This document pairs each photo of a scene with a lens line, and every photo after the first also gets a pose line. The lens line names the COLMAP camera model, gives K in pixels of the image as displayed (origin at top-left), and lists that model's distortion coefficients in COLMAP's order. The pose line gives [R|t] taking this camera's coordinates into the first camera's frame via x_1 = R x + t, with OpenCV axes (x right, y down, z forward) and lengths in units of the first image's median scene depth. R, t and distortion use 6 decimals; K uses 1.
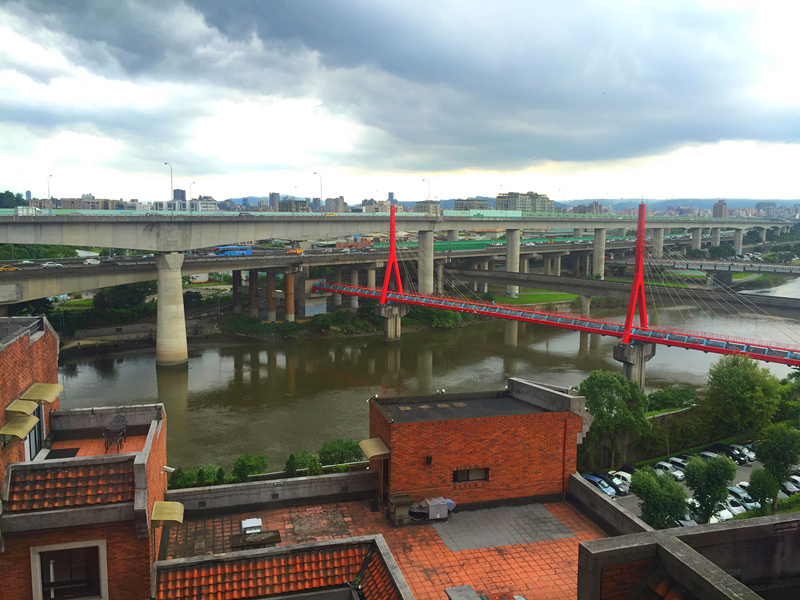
lens RADIAL K [[689.1, 0, 400.0], [0, 689.1, 300.0], [0, 0, 1]] dist [0.094121, -0.147845]
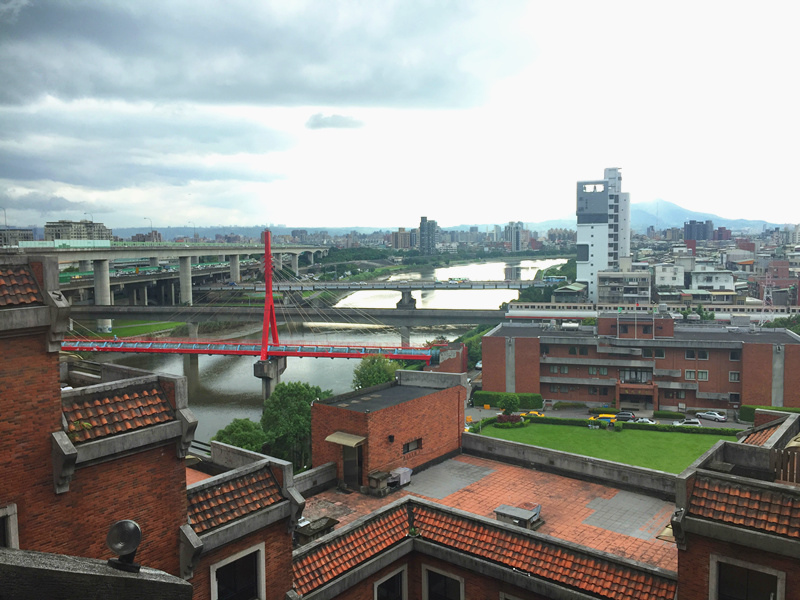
lens RADIAL K [[689.1, 0, 400.0], [0, 689.1, 300.0], [0, 0, 1]] dist [0.094121, -0.147845]
pose [[0.808097, -0.072633, 0.584554, -0.123563], [0.096243, 0.995314, -0.009377, 0.000092], [-0.581134, 0.063837, 0.811300, -0.002874]]
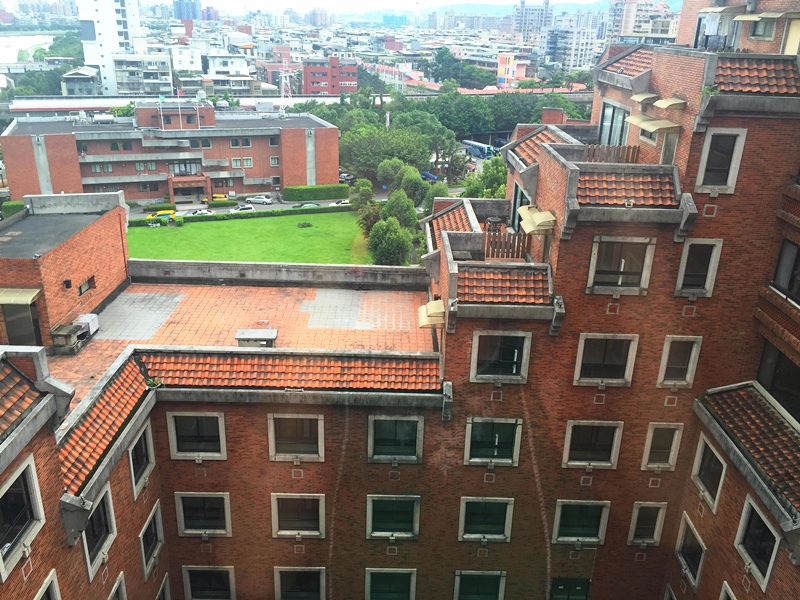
lens RADIAL K [[679.6, 0, 400.0], [0, 679.6, 300.0], [0, 0, 1]] dist [0.091915, -0.131173]
pose [[0.253263, -0.366214, 0.895402, -0.139609], [0.095415, 0.930521, 0.353590, -0.009467], [-0.962680, -0.004117, 0.270609, 0.053929]]
